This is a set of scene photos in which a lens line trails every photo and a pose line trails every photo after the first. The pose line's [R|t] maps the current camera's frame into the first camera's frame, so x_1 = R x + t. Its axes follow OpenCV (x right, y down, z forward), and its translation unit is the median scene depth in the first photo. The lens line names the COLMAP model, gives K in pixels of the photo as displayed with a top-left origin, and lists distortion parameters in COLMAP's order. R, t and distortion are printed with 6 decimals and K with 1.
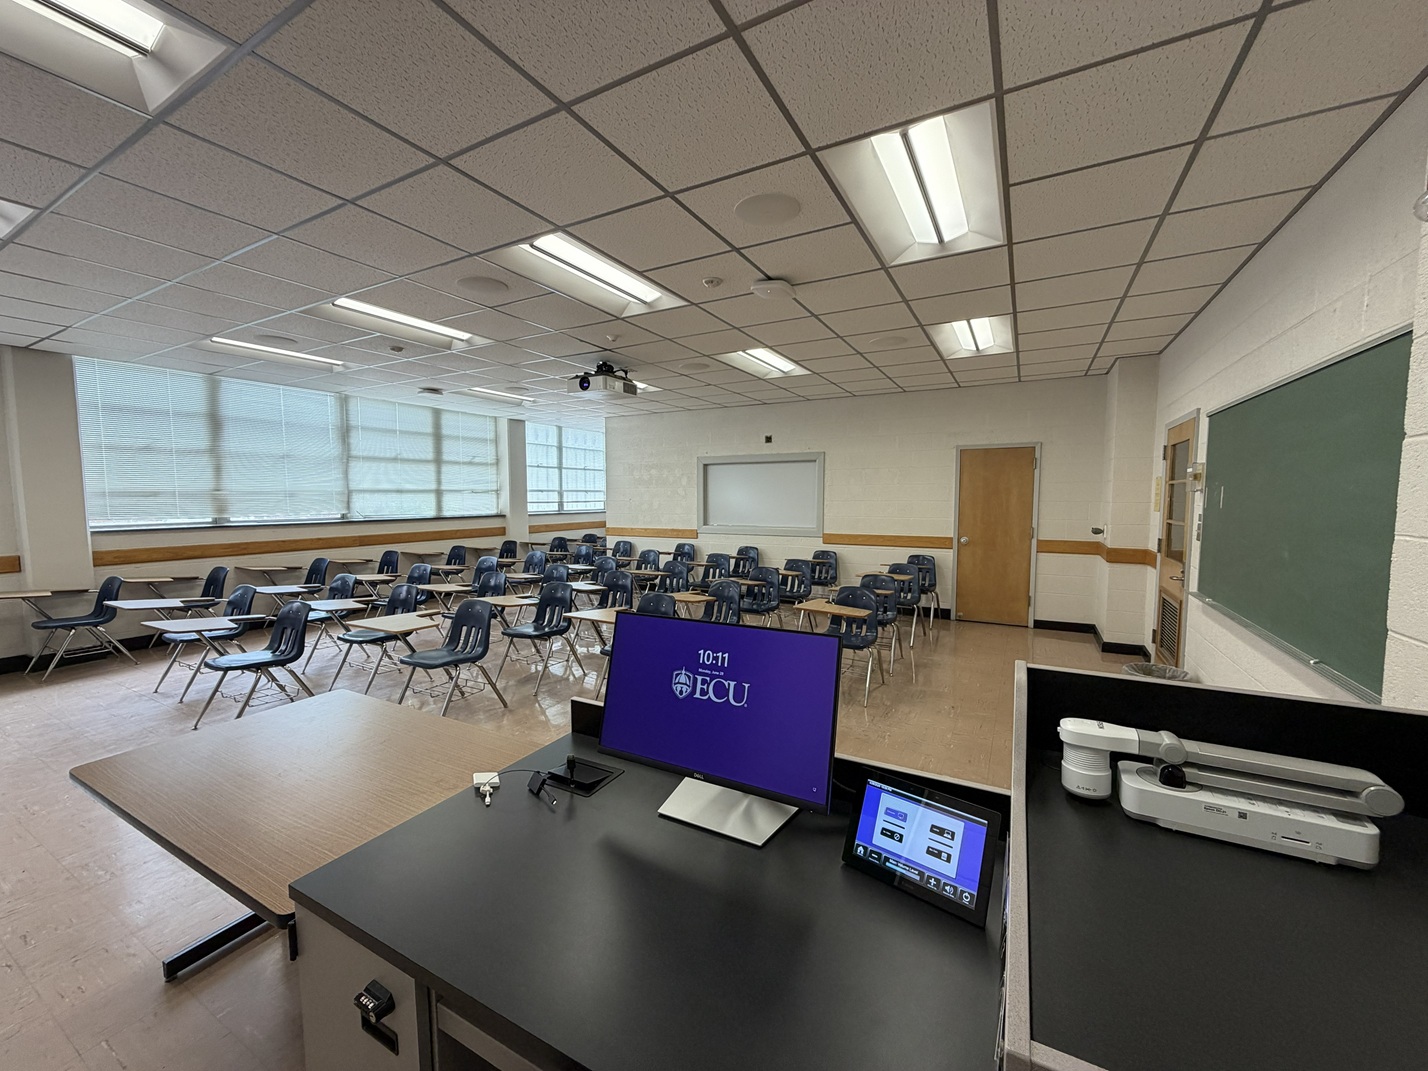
lens RADIAL K [[568.3, 0, 714.0], [0, 568.3, 535.5], [0, 0, 1]] dist [0.001833, -0.000028]
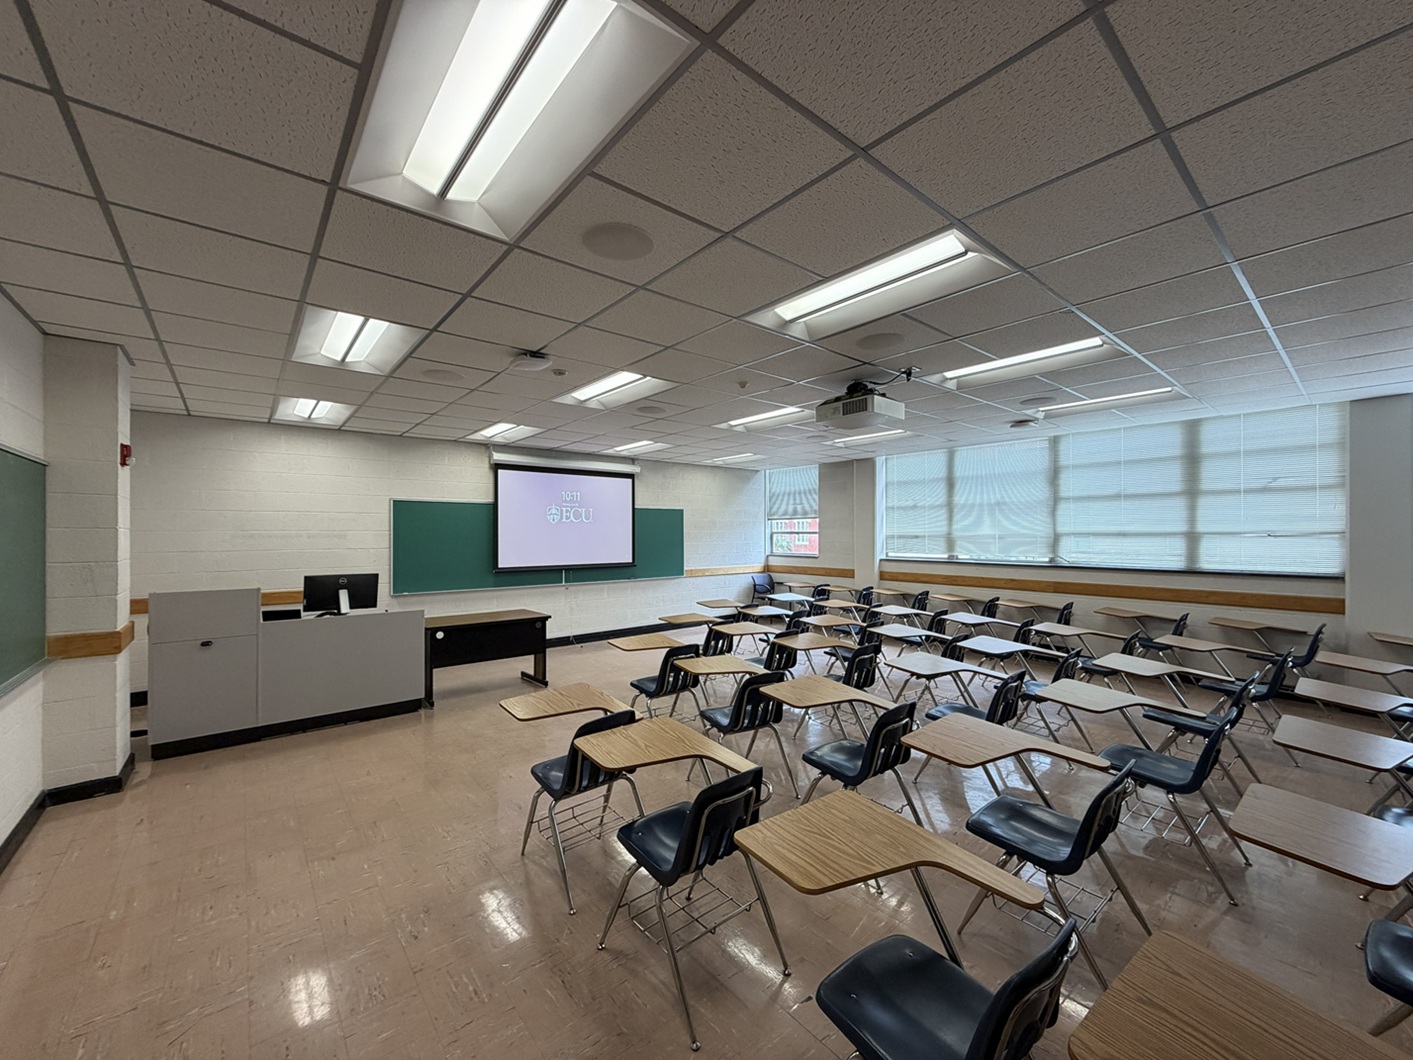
lens RADIAL K [[562.4, 0, 706.5], [0, 562.4, 530.0], [0, 0, 1]] dist [0.001833, -0.000028]
pose [[-0.367755, -0.008841, -0.929881, 0.461327], [-0.069094, 0.997451, 0.017842, -0.061388], [0.927352, 0.070811, -0.367428, 0.795774]]
